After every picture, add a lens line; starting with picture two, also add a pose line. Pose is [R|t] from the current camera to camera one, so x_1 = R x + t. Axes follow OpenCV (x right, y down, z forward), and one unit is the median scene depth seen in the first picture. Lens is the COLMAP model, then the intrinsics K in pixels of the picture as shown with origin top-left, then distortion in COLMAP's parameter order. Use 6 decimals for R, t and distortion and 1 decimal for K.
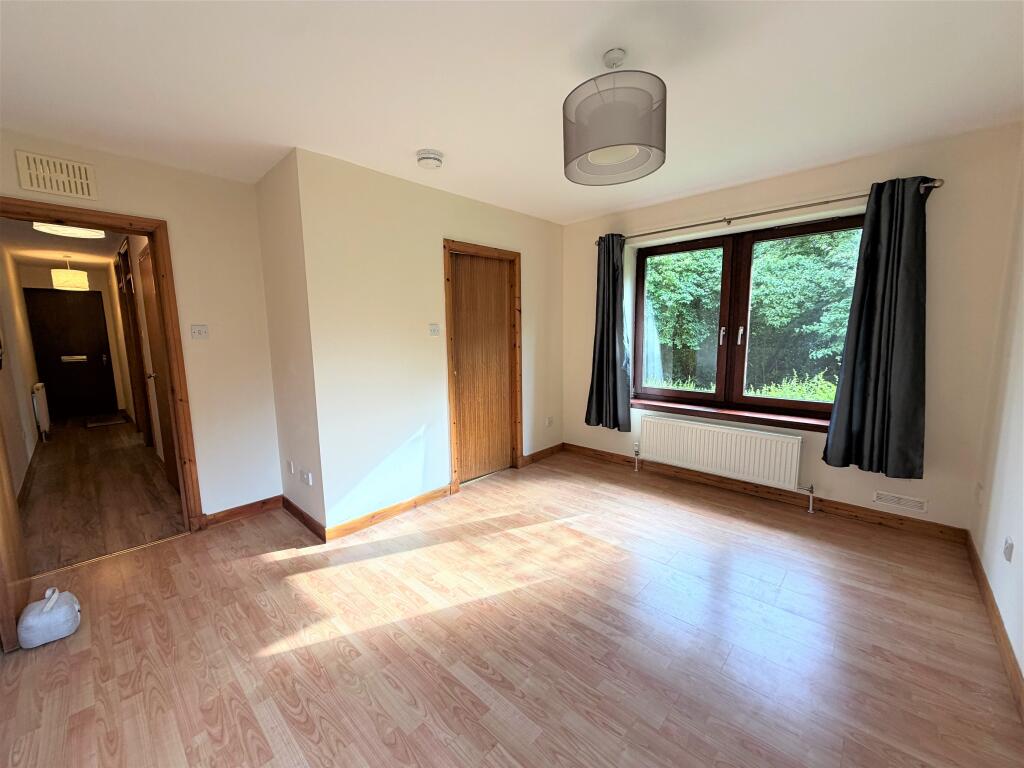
lens RADIAL K [[414.2, 0, 514.5], [0, 414.2, 383.5], [0, 0, 1]] dist [0.001493, -0.000886]
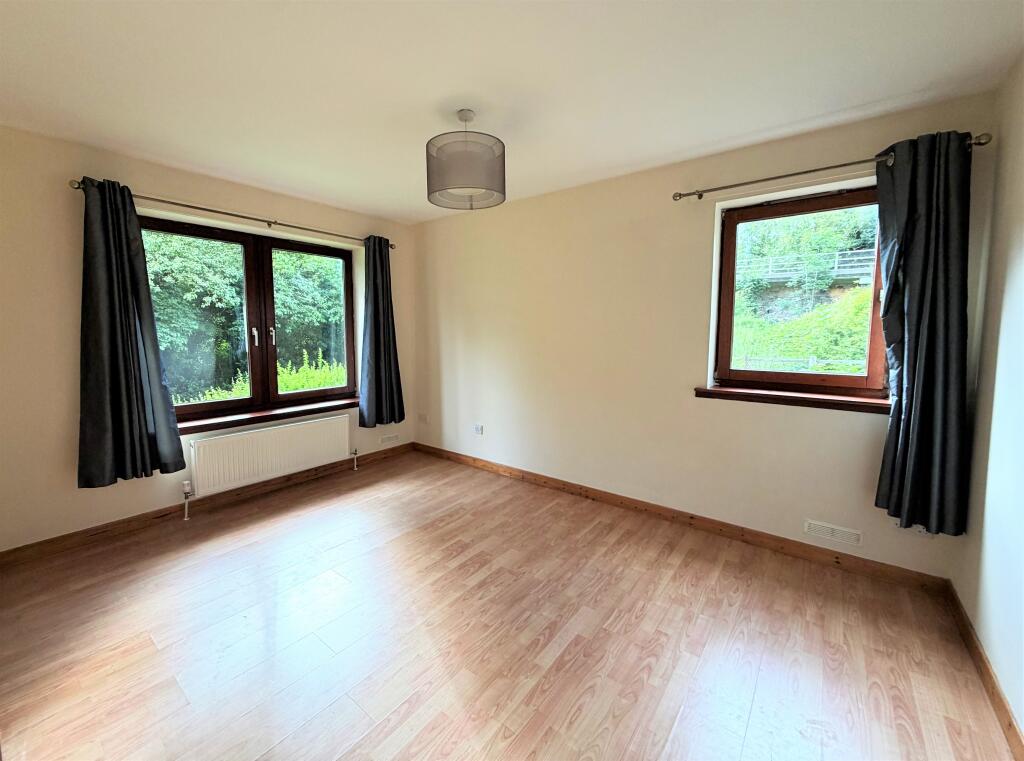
lens RADIAL K [[414.2, 0, 498.4], [0, 414.2, 363.3], [0, 0, 1]] dist [0.001493, -0.000886]
pose [[-0.082930, -0.066080, 0.994362, -0.661141], [0.126522, 0.989027, 0.076278, -0.071210], [-0.988491, 0.132134, -0.073659, 0.667180]]
